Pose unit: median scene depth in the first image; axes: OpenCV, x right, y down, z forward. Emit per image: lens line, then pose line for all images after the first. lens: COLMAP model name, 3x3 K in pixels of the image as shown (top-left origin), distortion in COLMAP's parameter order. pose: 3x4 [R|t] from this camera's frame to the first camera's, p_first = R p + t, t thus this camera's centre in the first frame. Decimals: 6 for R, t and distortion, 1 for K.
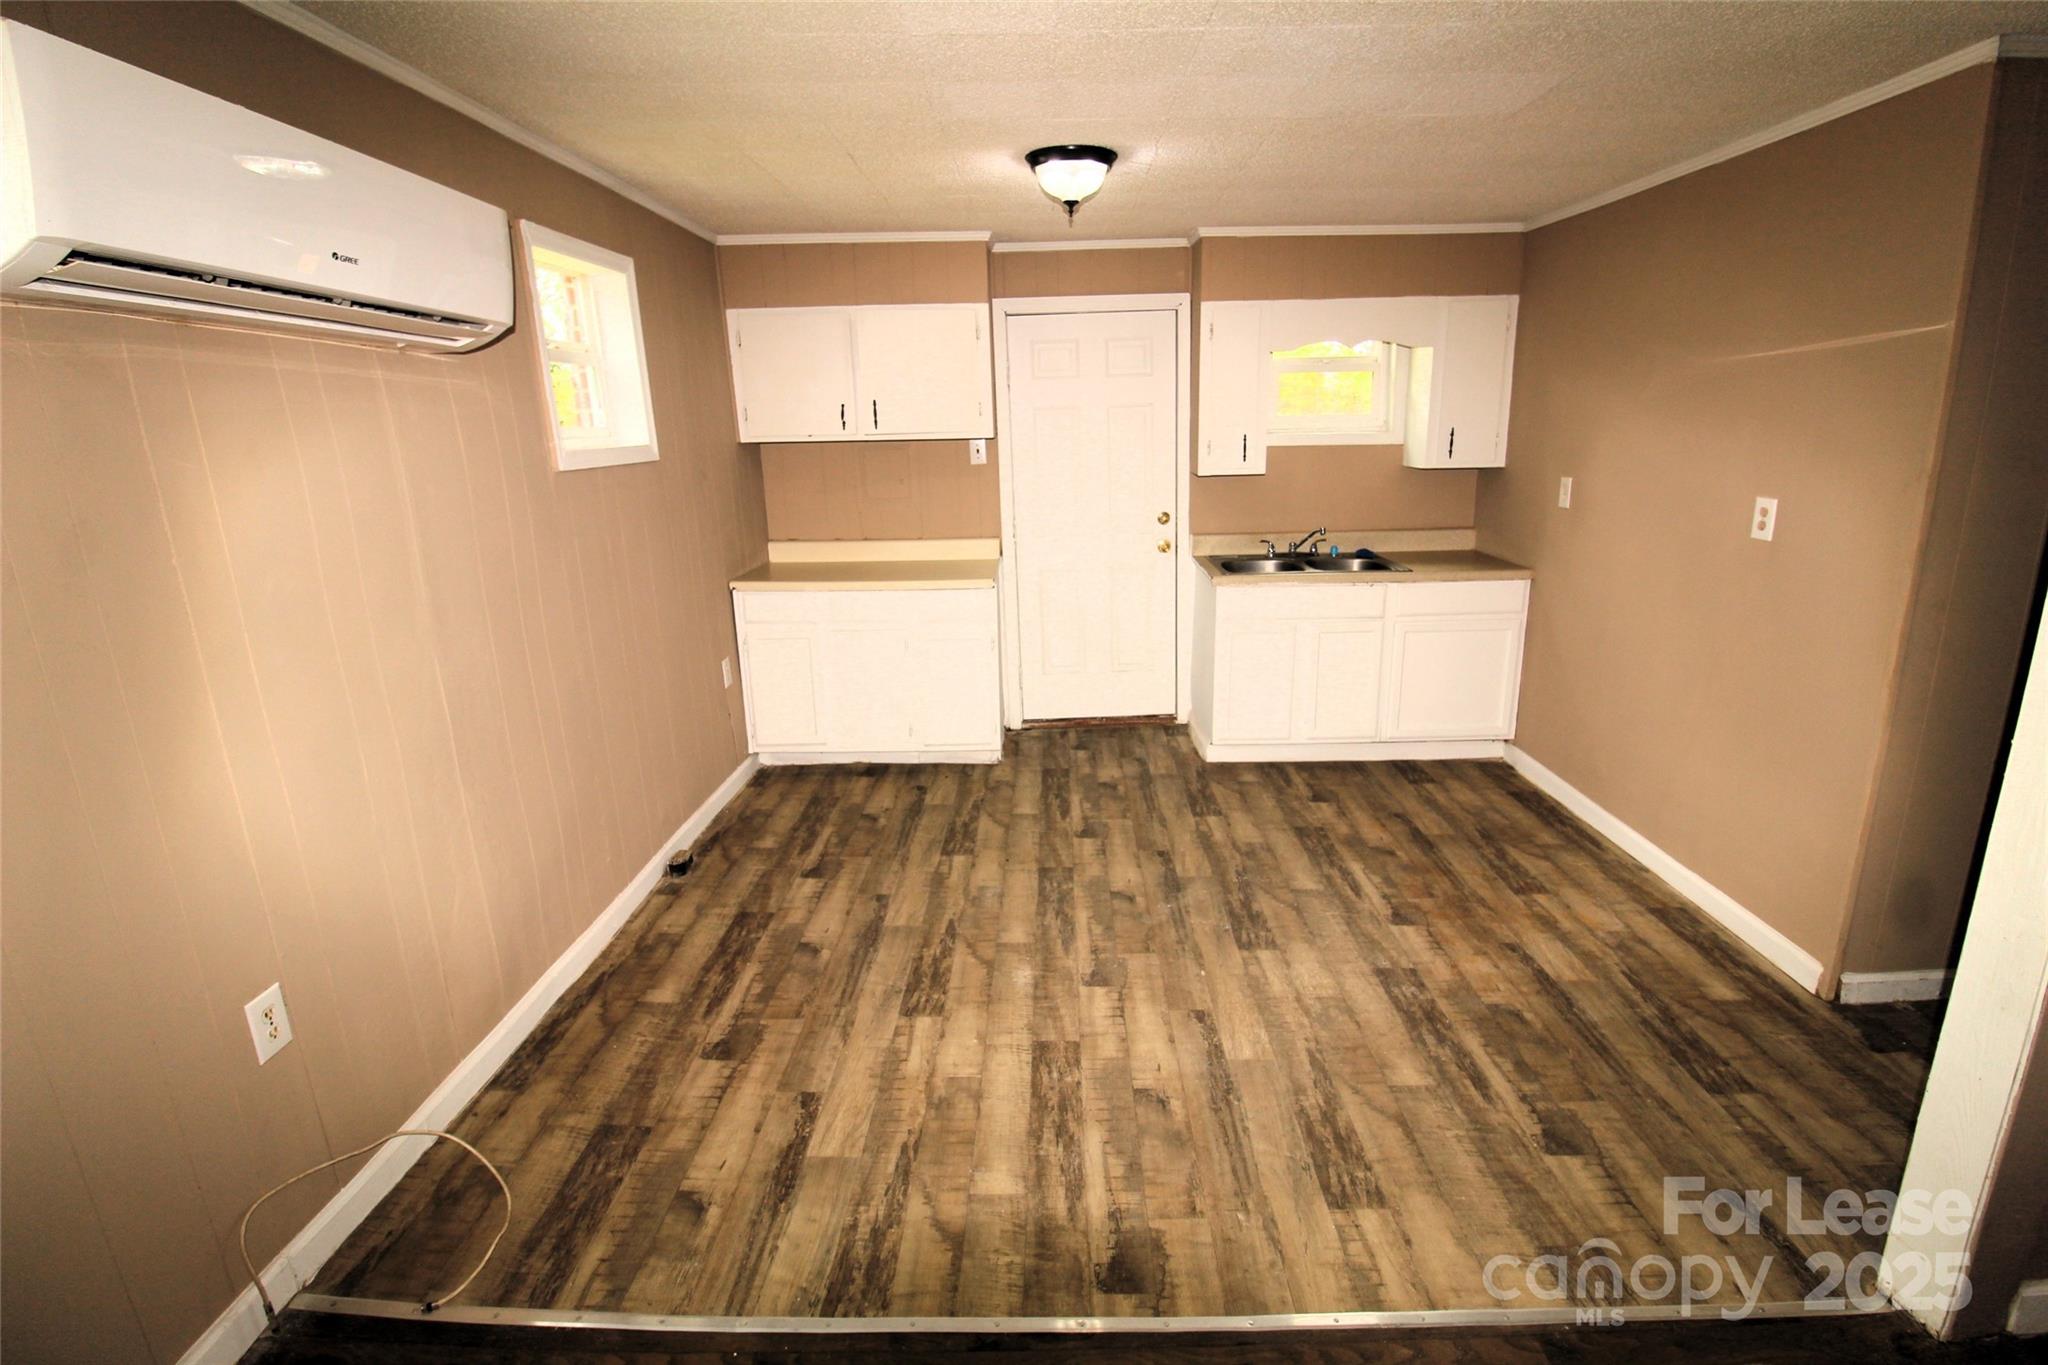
lens RADIAL K [[970.2, 0, 1032.3], [0, 970.2, 682.1], [0, 0, 1]] dist [0.003657, -0.000603]
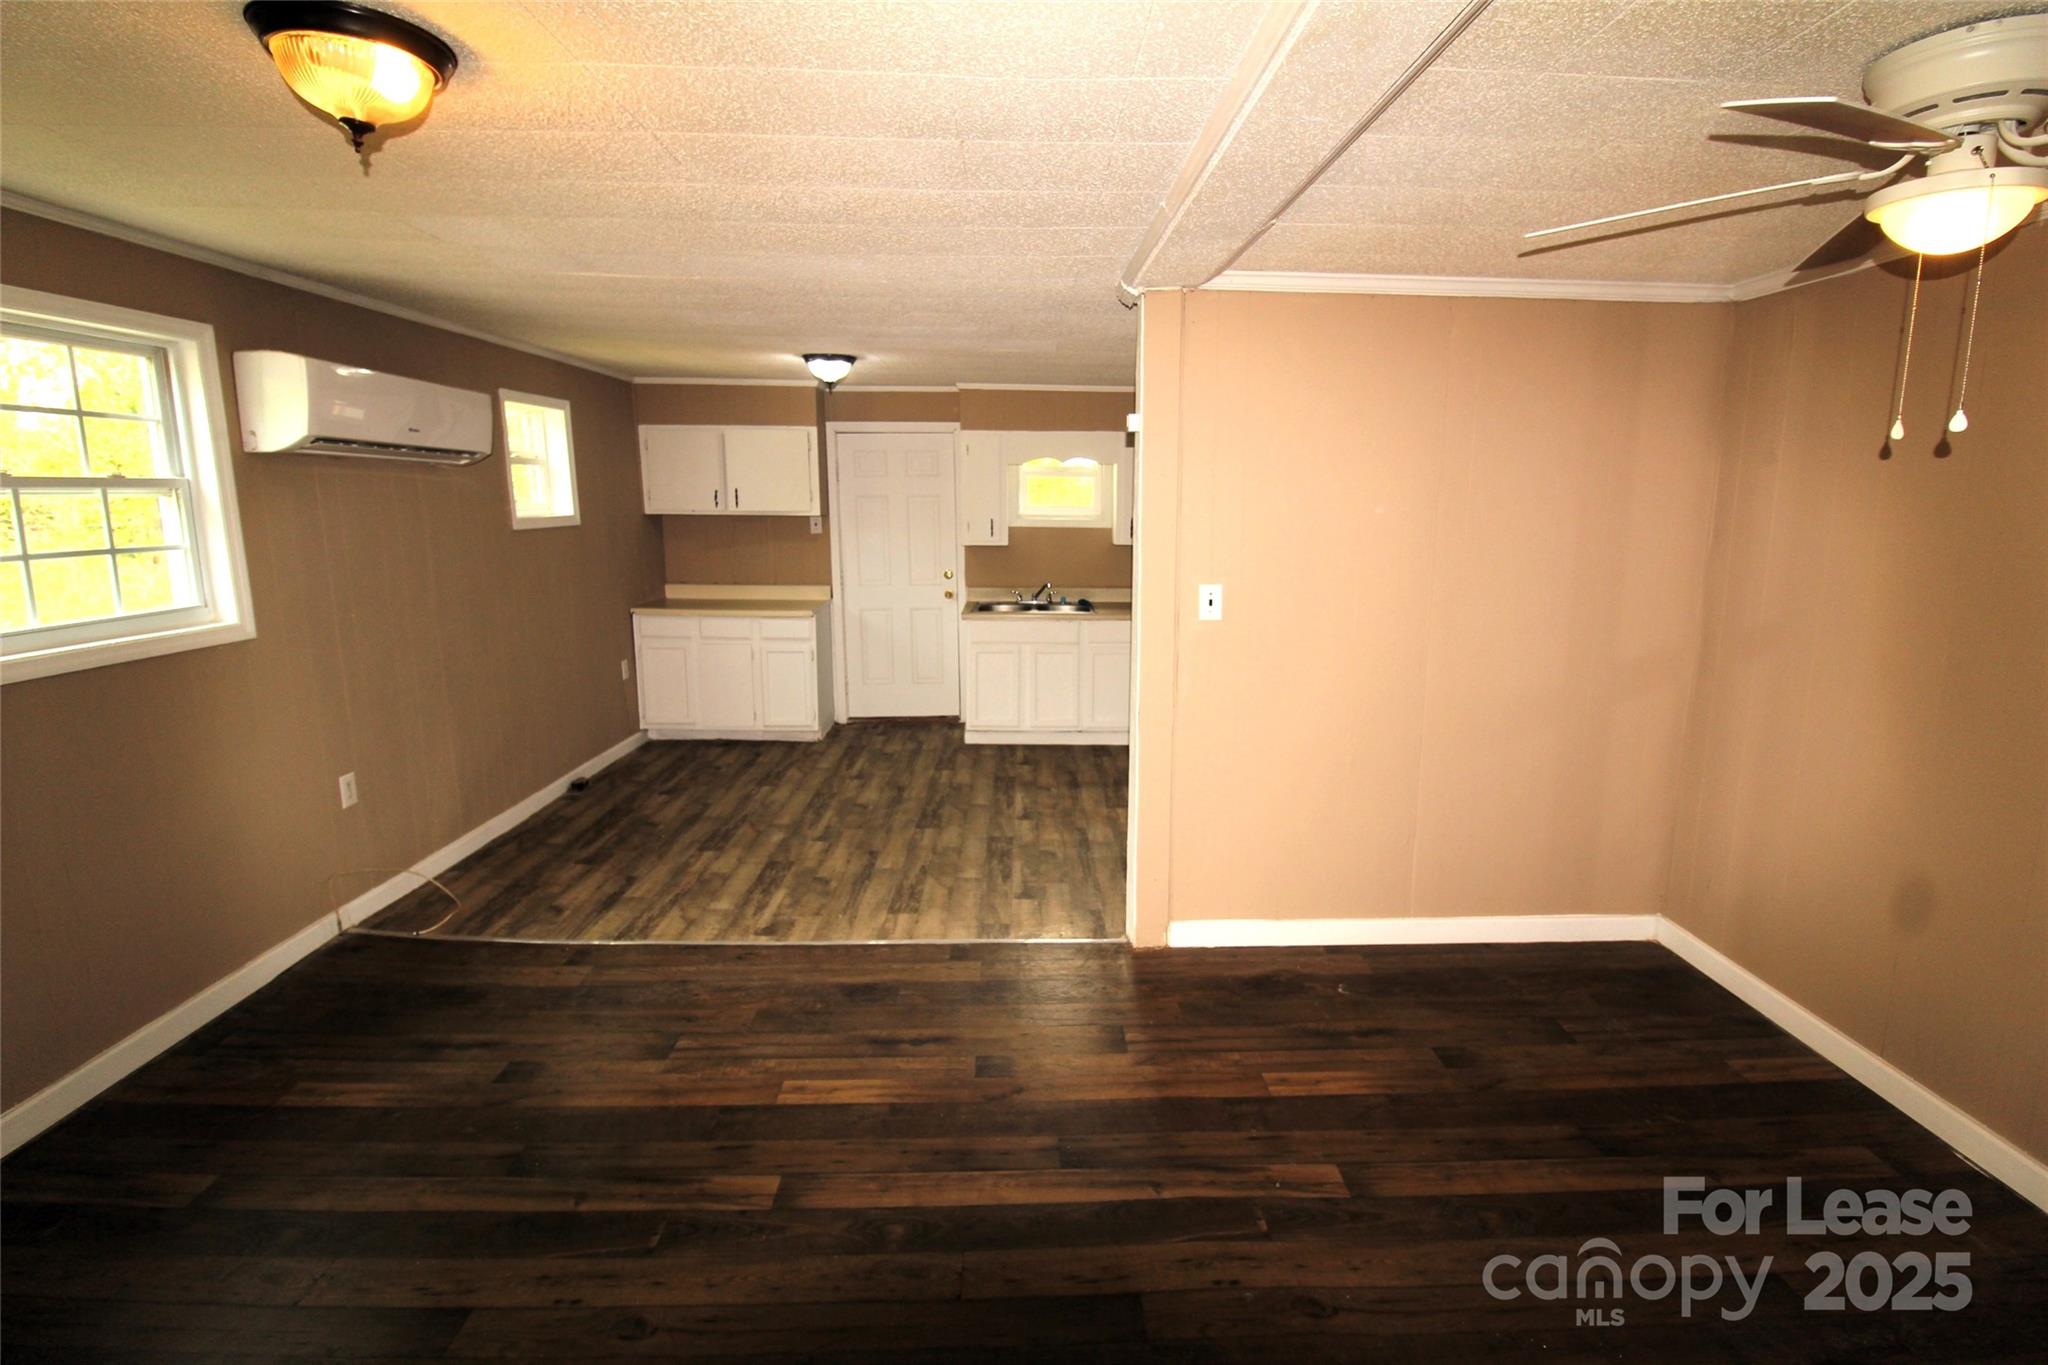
lens RADIAL K [[970.2, 0, 1027.7], [0, 970.2, 680.2], [0, 0, 1]] dist [0.003657, -0.000603]
pose [[0.999321, 0.024311, 0.027700, 0.278281], [-0.022154, 0.996885, -0.075695, 0.115537], [-0.029454, 0.075030, 0.996746, -0.524357]]
